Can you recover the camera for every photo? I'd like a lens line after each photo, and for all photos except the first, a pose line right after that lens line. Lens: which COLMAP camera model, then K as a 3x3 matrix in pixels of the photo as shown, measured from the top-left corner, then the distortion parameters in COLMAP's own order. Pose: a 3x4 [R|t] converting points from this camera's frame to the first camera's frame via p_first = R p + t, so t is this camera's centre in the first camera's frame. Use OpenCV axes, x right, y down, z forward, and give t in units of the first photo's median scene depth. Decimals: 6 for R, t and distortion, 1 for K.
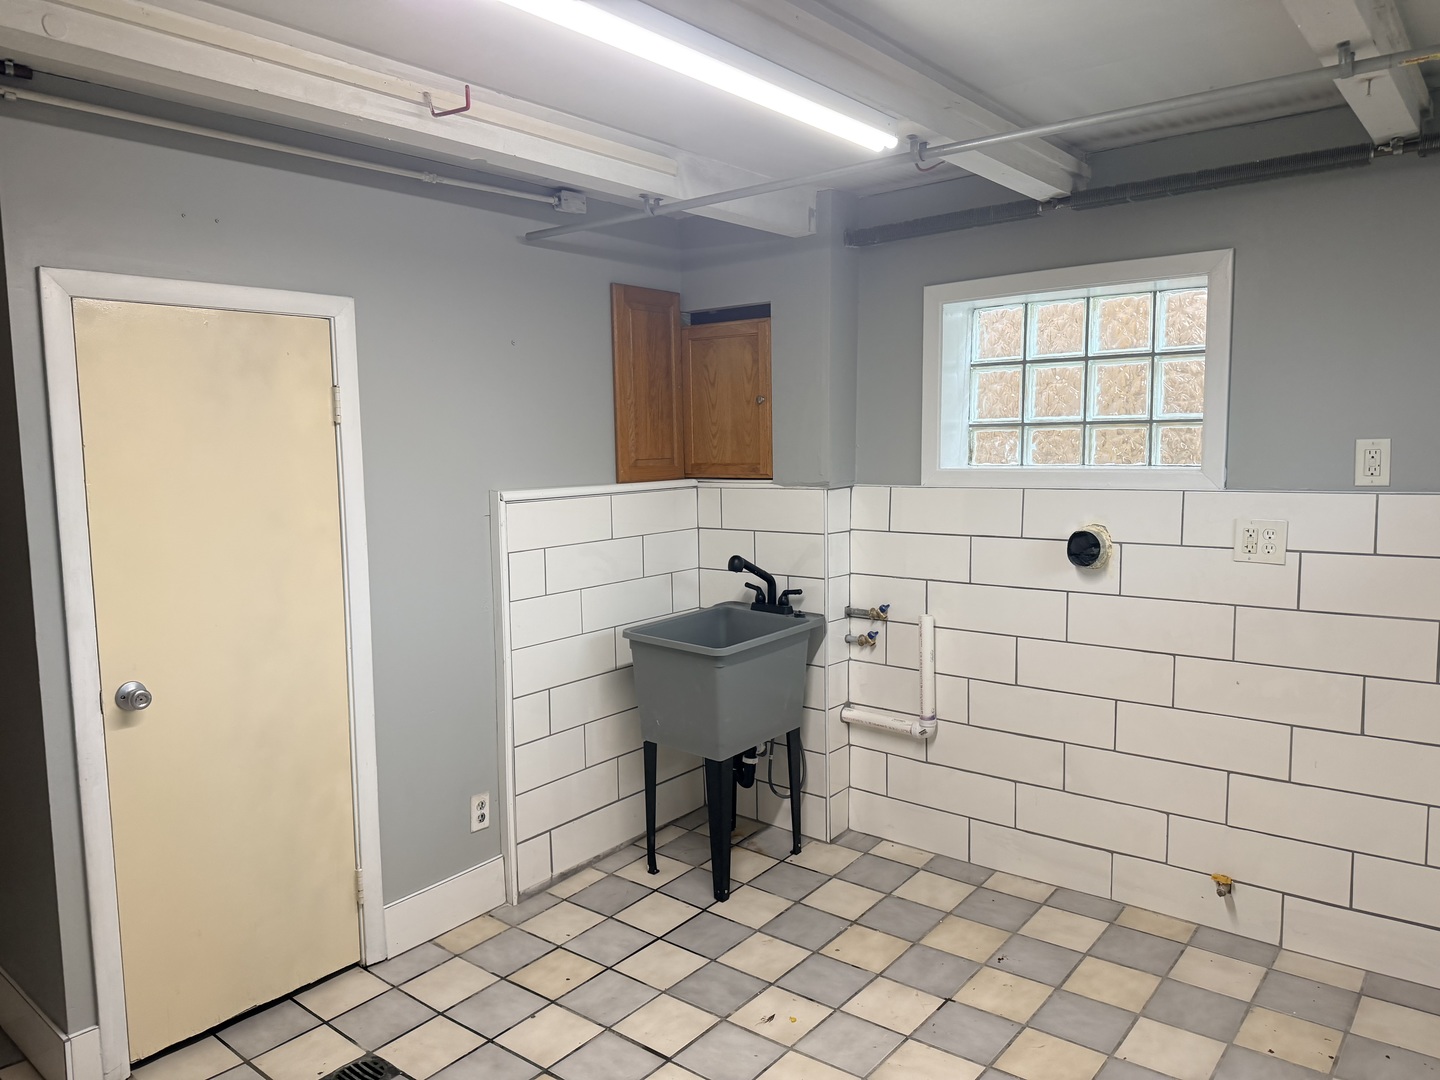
lens RADIAL K [[1024.3, 0, 721.5], [0, 1024.3, 537.2], [0, 0, 1]] dist [0.051522, -0.058318]
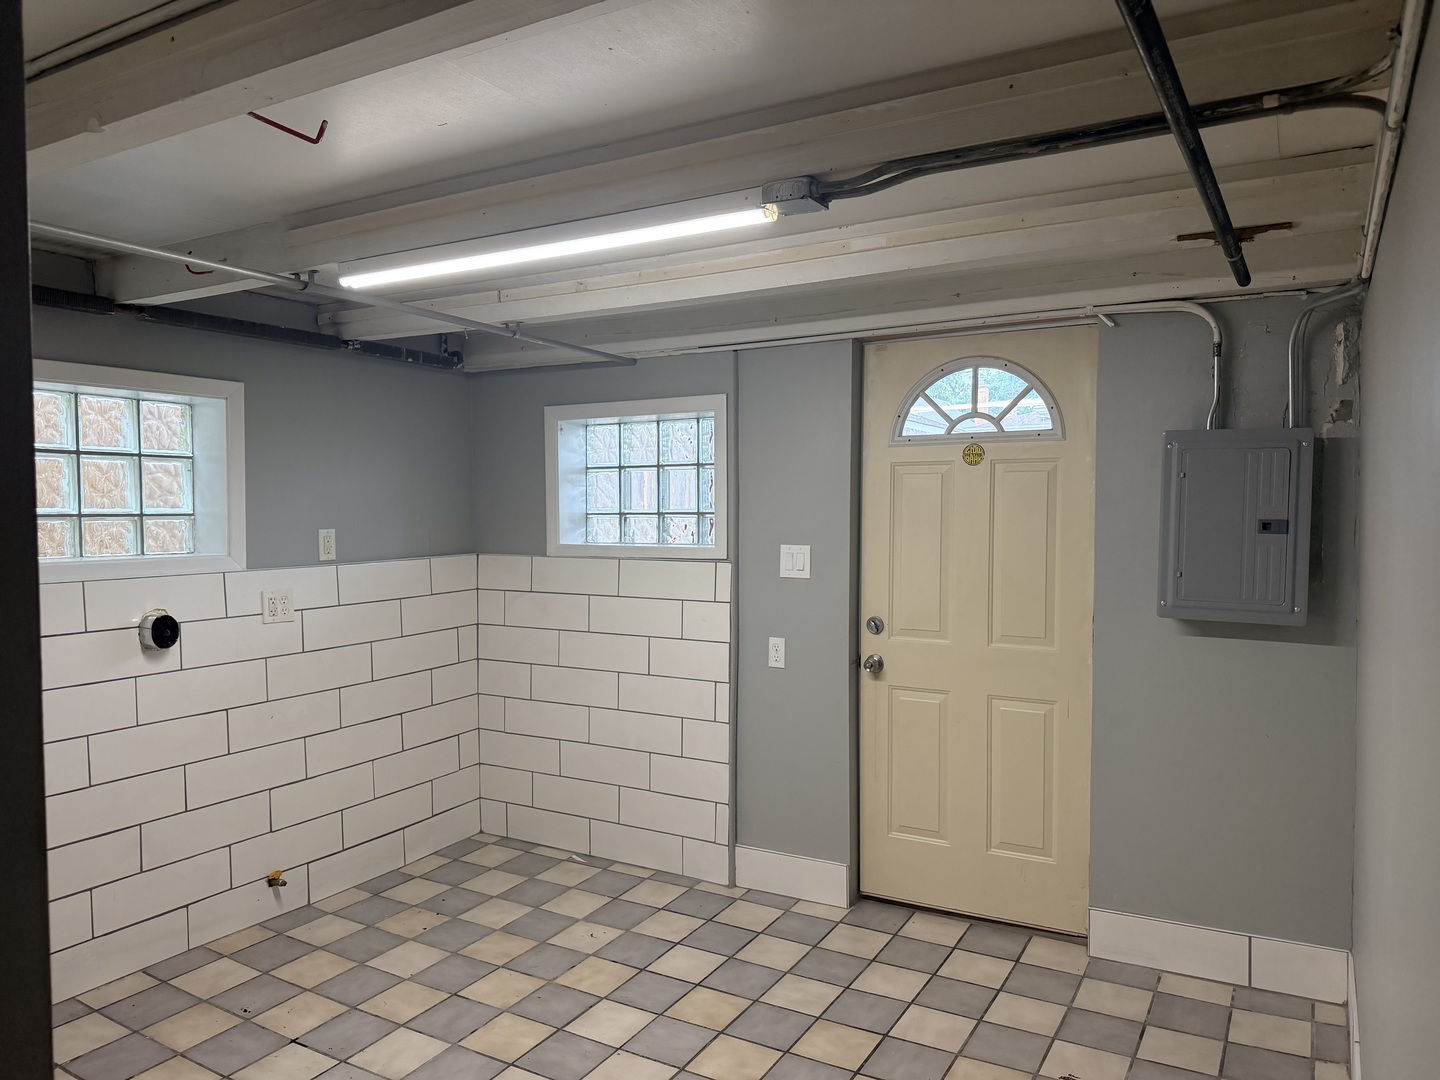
lens RADIAL K [[1024.3, 0, 718.1], [0, 1024.3, 541.4], [0, 0, 1]] dist [0.051522, -0.058318]
pose [[-0.151094, -0.012555, 0.988440, -0.834456], [0.105428, 0.994011, 0.028742, -0.054690], [-0.982881, 0.108552, -0.148866, 0.602894]]
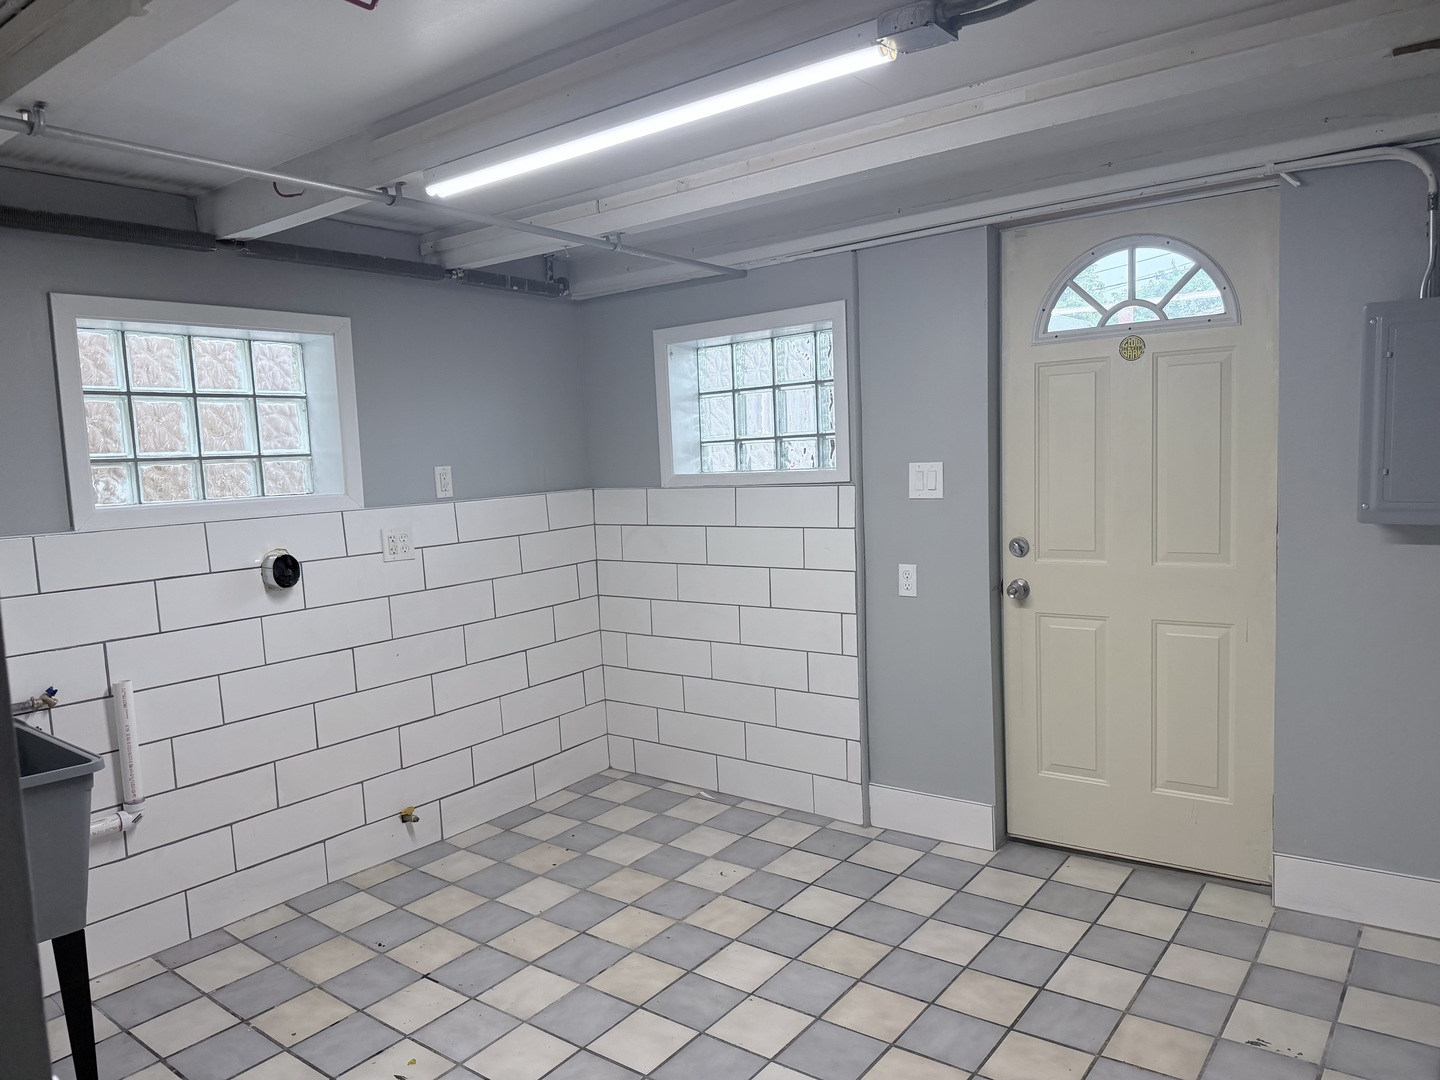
lens RADIAL K [[1024.3, 0, 709.3], [0, 1024.3, 537.2], [0, 0, 1]] dist [0.051522, -0.058318]
pose [[-0.023266, -0.062688, 0.997762, -0.761894], [0.144209, 0.987384, 0.065398, -0.031843], [-0.989274, 0.145408, -0.013933, 0.592641]]
